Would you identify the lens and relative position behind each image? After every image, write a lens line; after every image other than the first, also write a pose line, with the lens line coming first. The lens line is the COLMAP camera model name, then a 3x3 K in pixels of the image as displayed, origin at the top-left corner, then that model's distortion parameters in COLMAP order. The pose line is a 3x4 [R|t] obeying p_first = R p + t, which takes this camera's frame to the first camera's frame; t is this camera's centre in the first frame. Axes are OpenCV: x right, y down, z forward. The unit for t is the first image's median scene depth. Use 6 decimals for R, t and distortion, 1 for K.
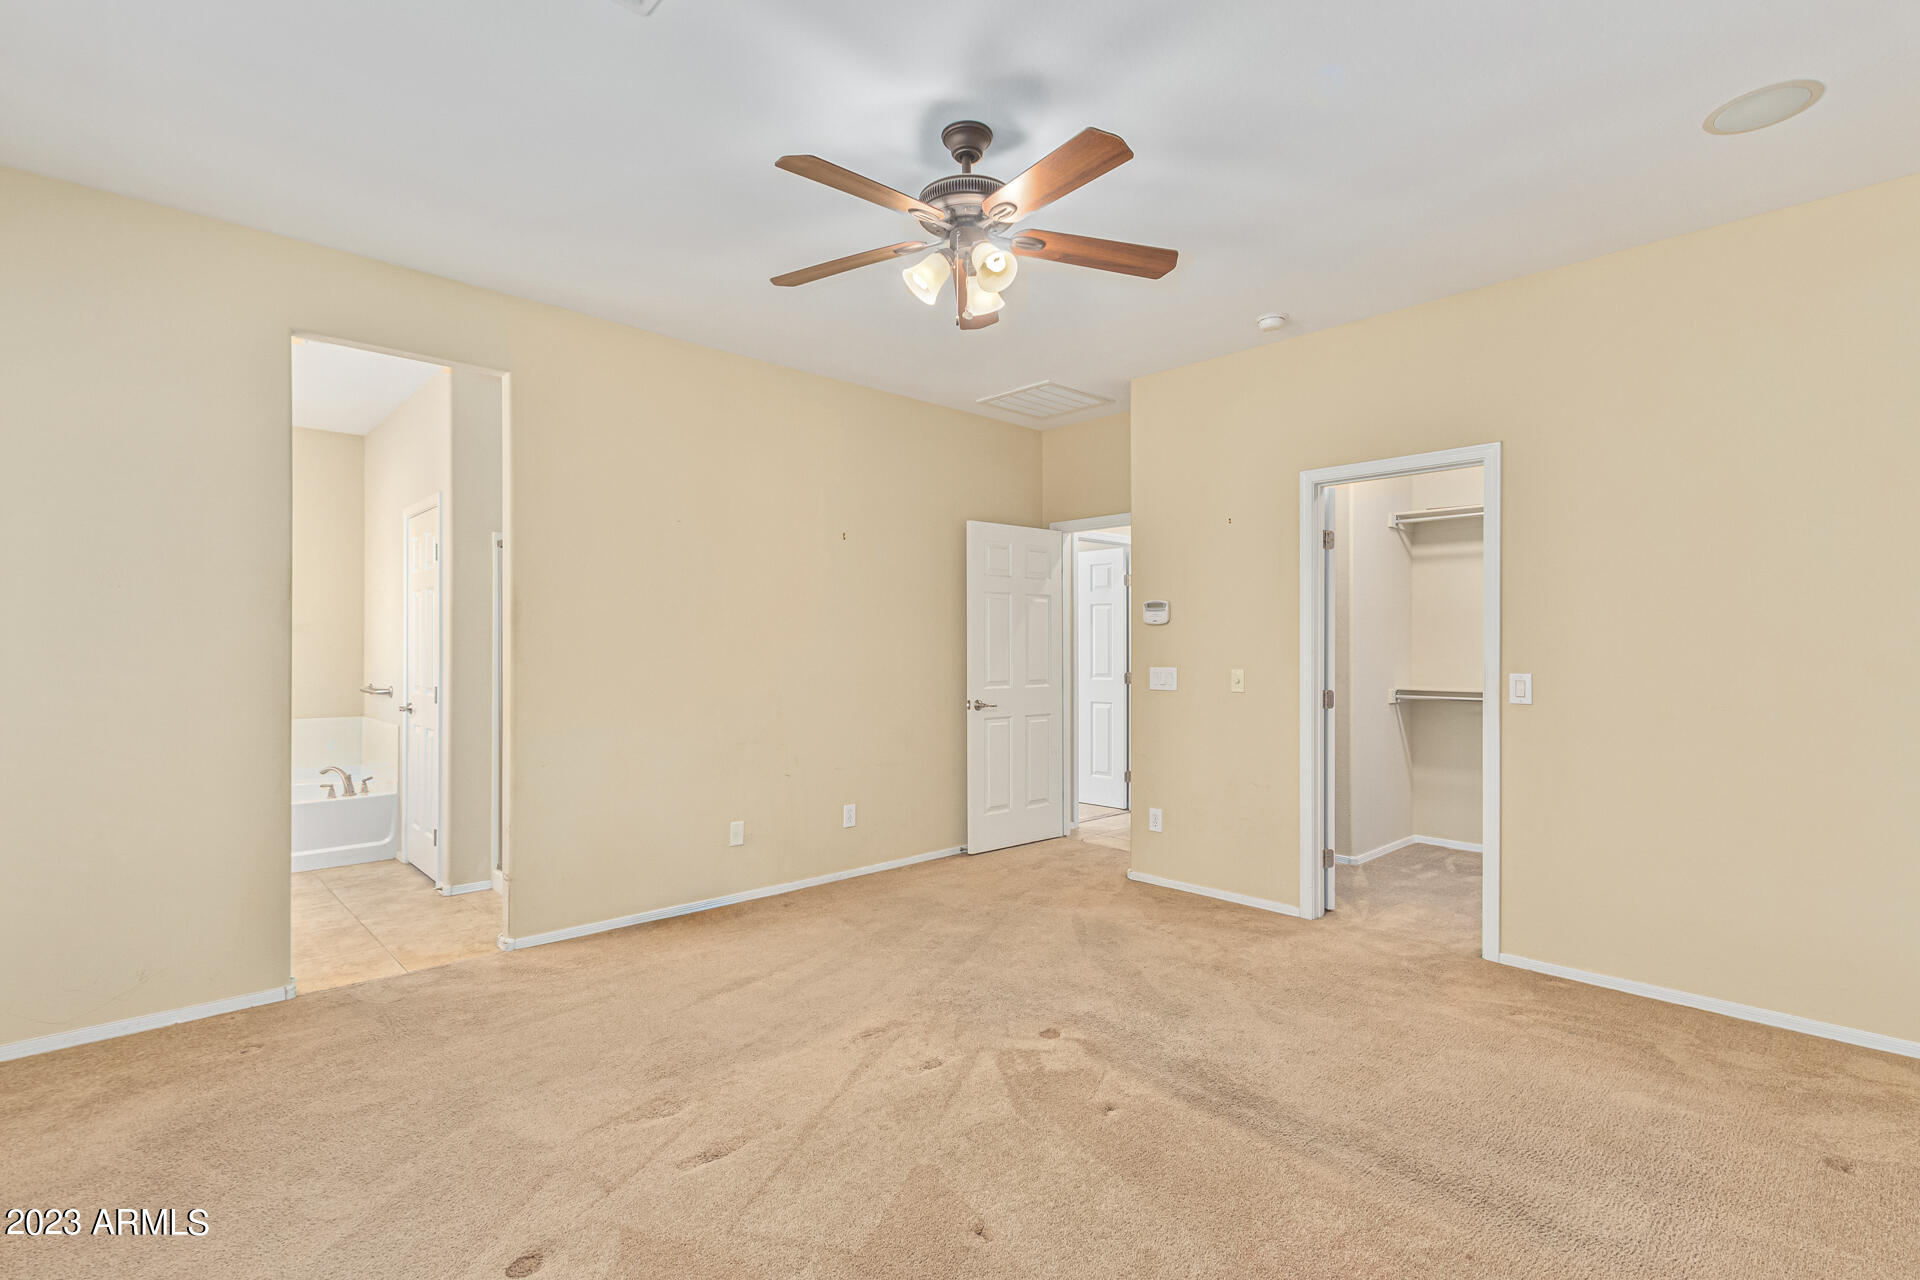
lens RADIAL K [[906.9, 0, 960.0], [0, 906.9, 640.0], [0, 0, 1]] dist [0.000892, 0.000064]
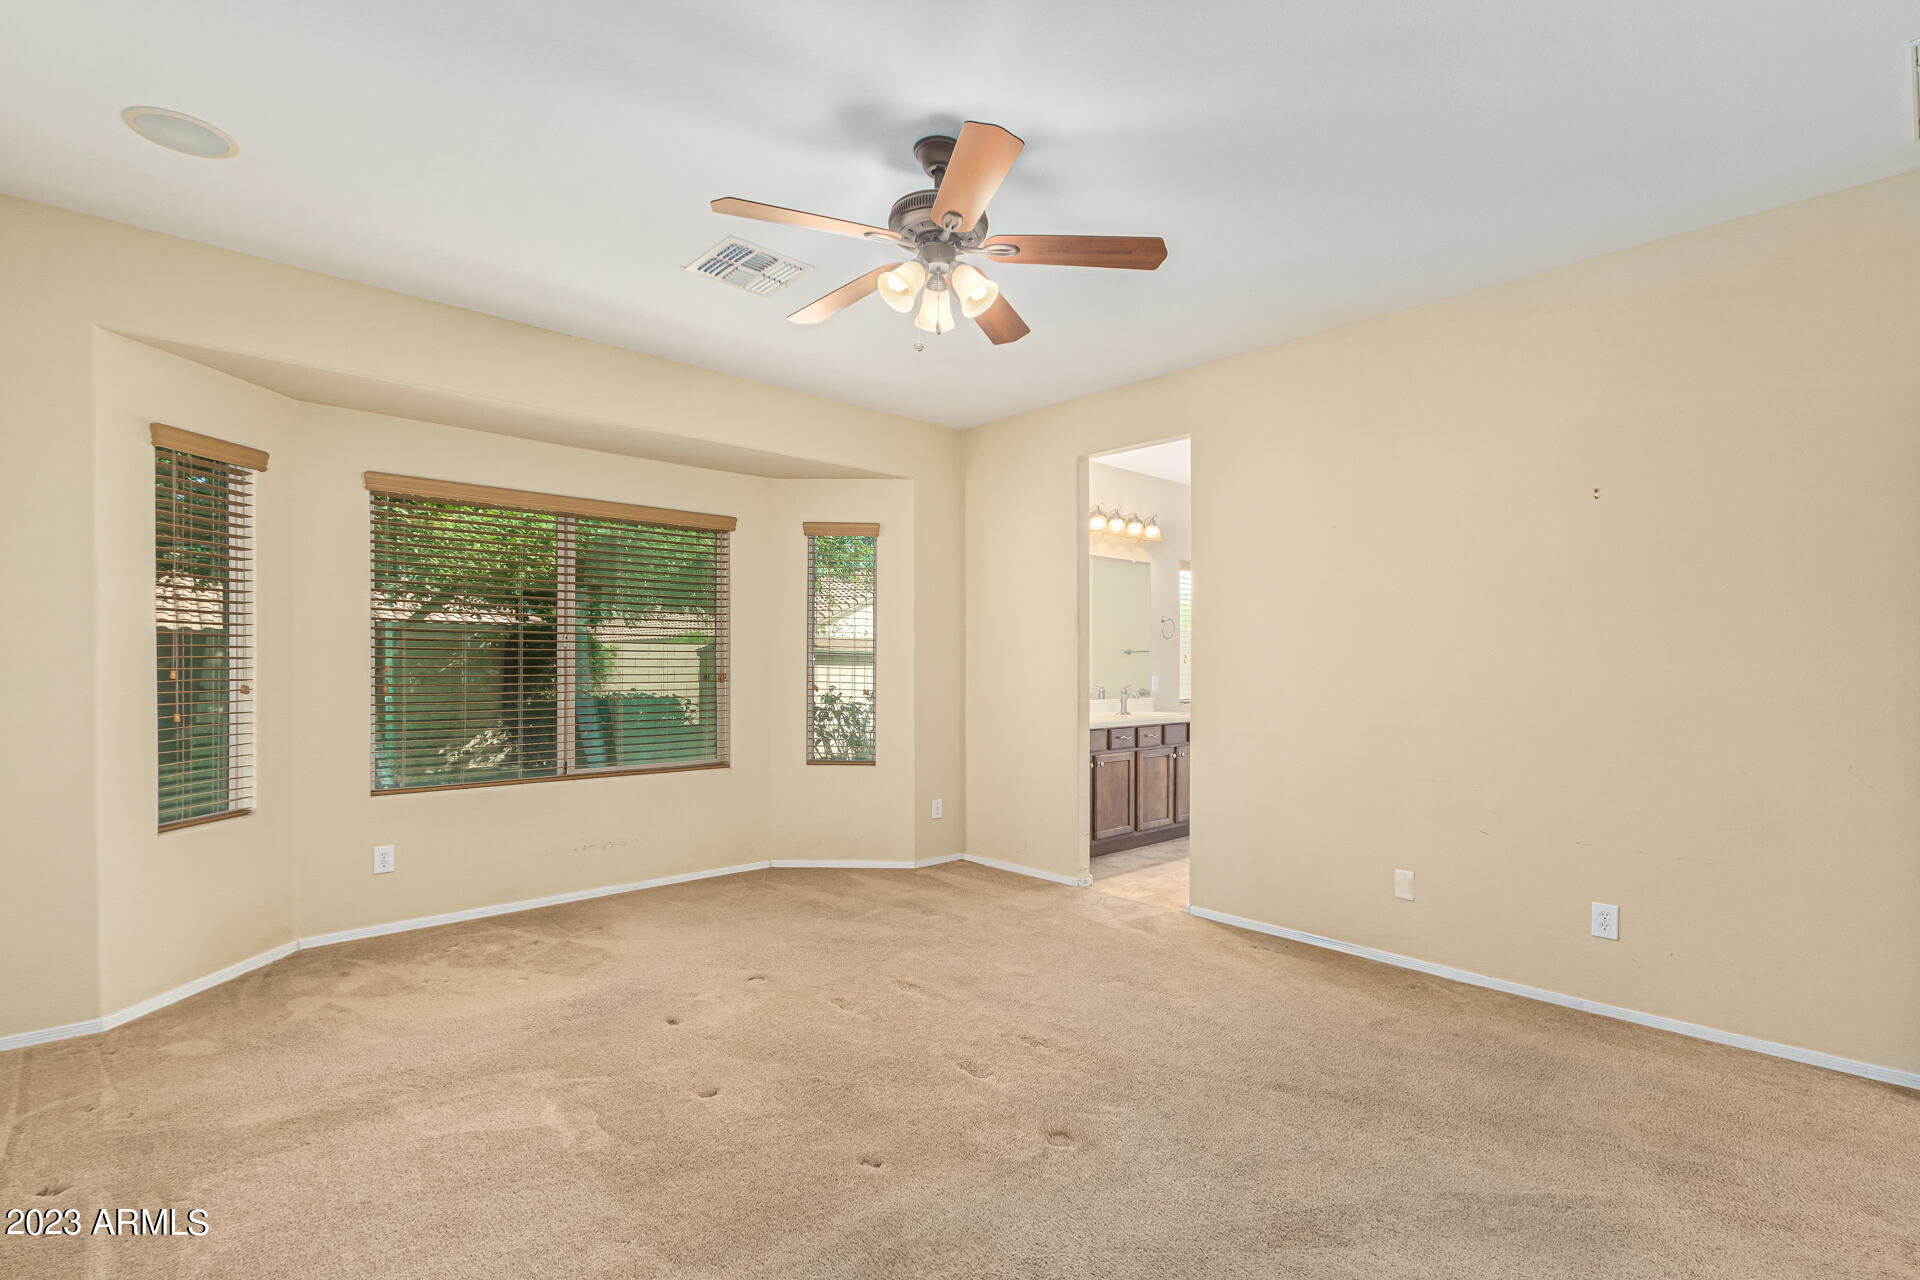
lens RADIAL K [[897.1, 0, 967.6], [0, 897.1, 665.5], [0, 0, 1]] dist [0.003191, 0.000057]
pose [[0.002437, 0.007997, -0.999965, 0.488331], [0.001761, 0.999966, 0.008001, 0.001361], [0.999995, -0.001780, 0.002423, 0.494071]]
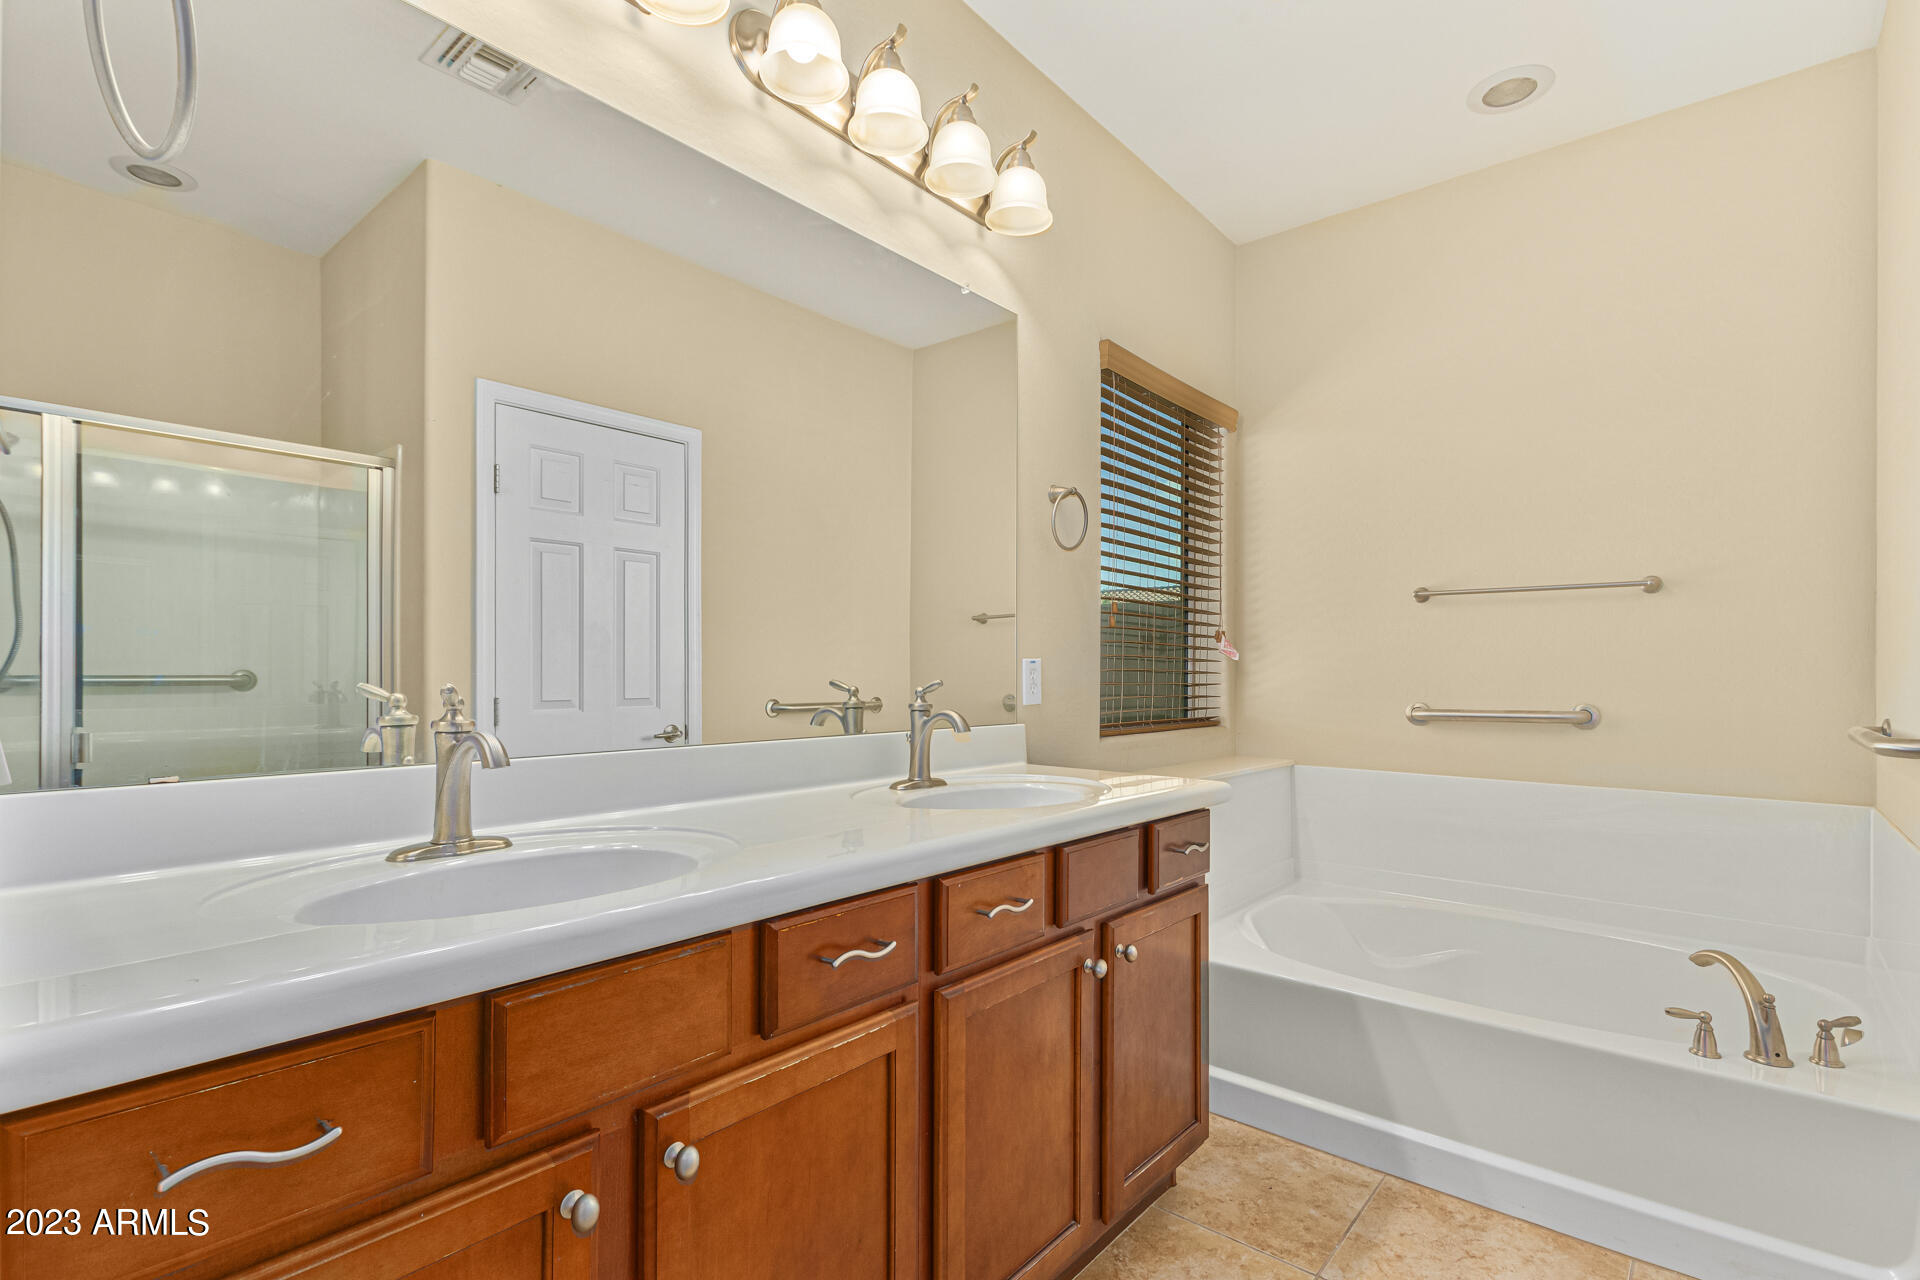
lens RADIAL K [[897.1, 0, 967.6], [0, 897.1, 665.5], [0, 0, 1]] dist [0.003191, 0.000057]
pose [[0.124247, 0.001201, -0.992251, -0.396745], [-0.002457, 0.999997, 0.000902, 0.031445], [0.992248, 0.002326, 0.124249, 0.687375]]
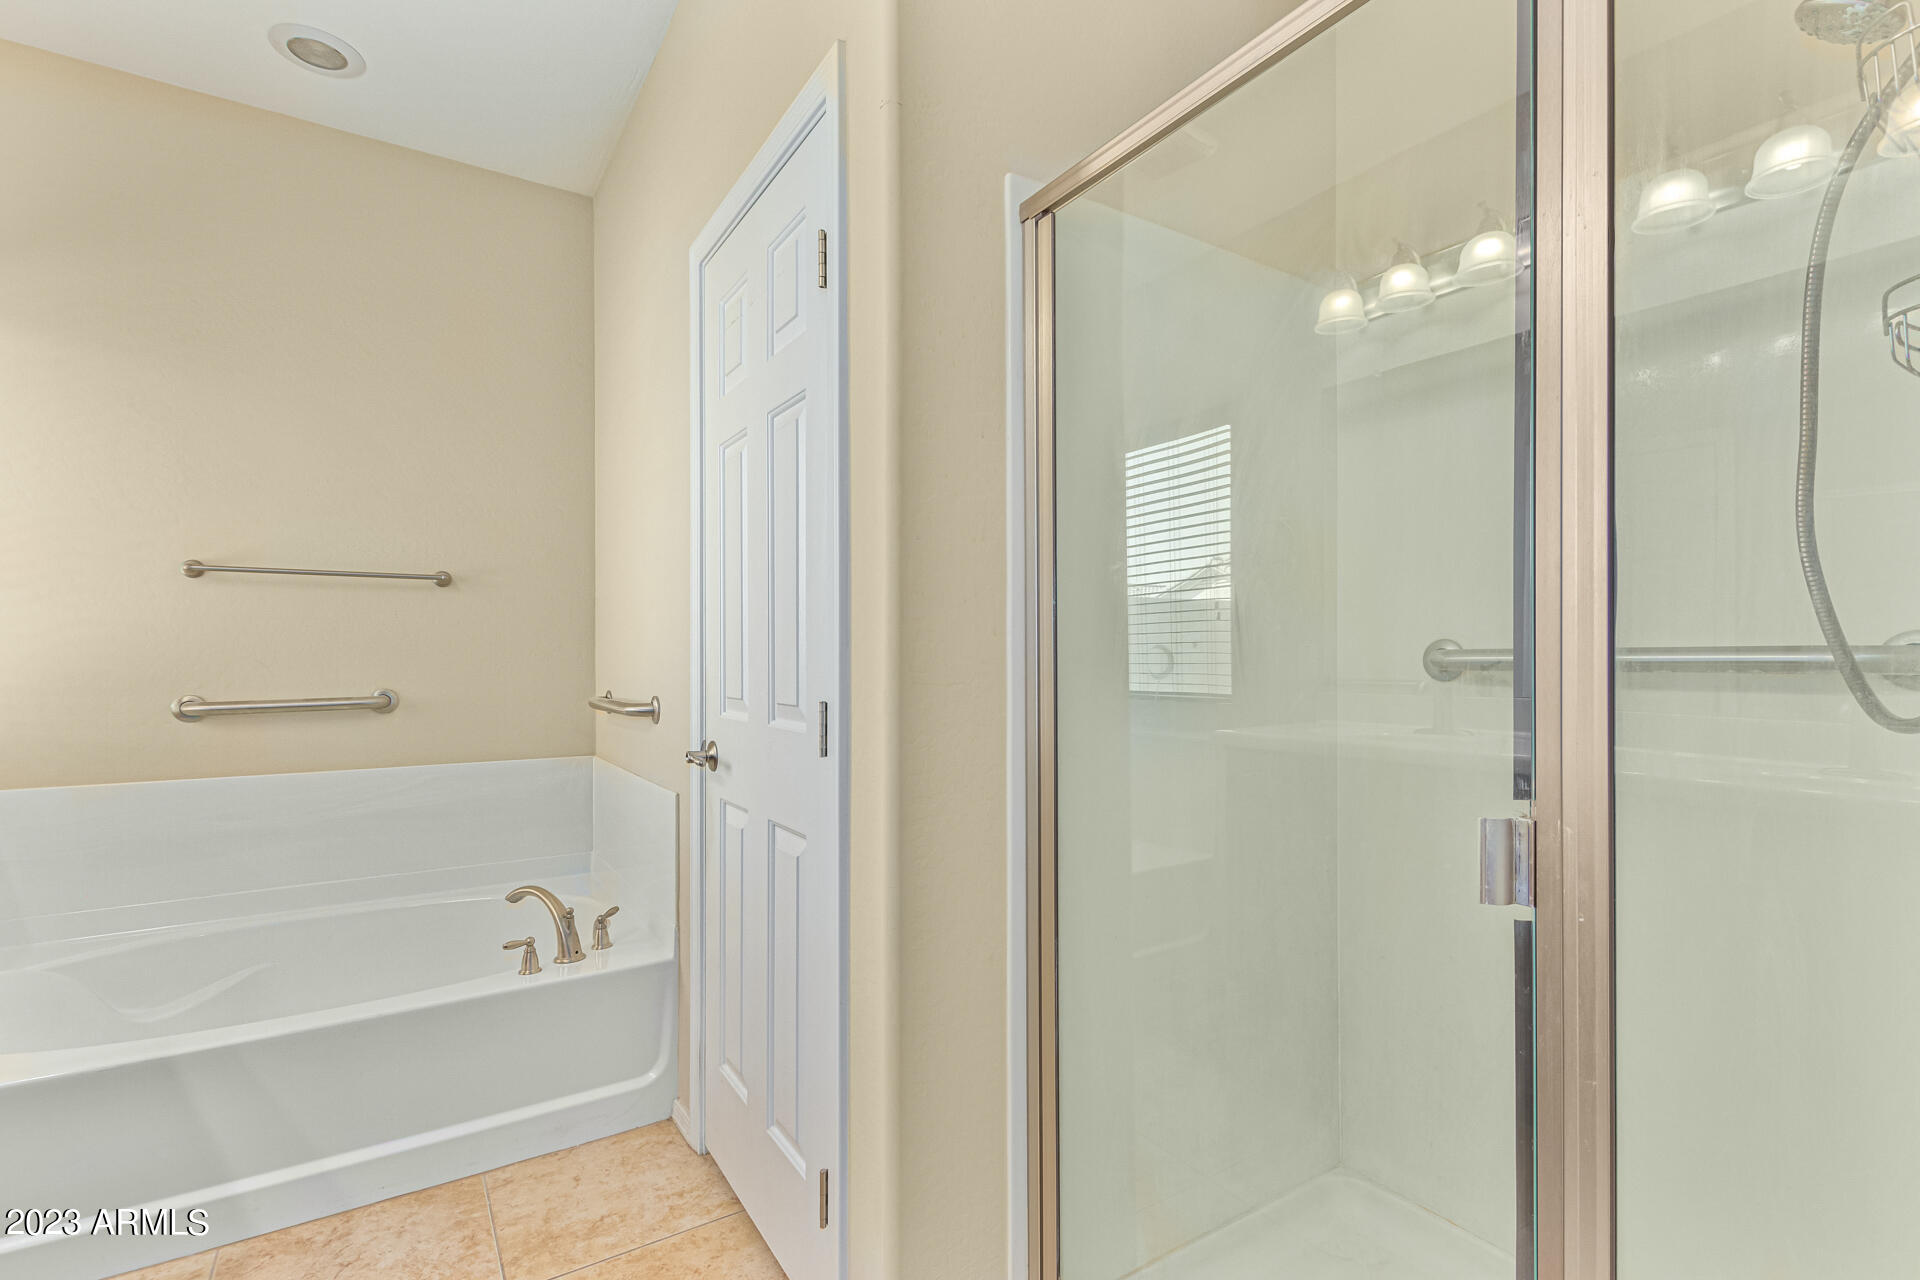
lens RADIAL K [[871.0, 0, 964.2], [0, 871.0, 661.4], [0, 0, 1]] dist [-0.002637, -0.000910]
pose [[0.985817, 0.003628, -0.167787, -0.435170], [-0.002358, 0.999967, 0.007768, 0.031952], [0.167809, -0.007262, 0.985793, 0.649084]]
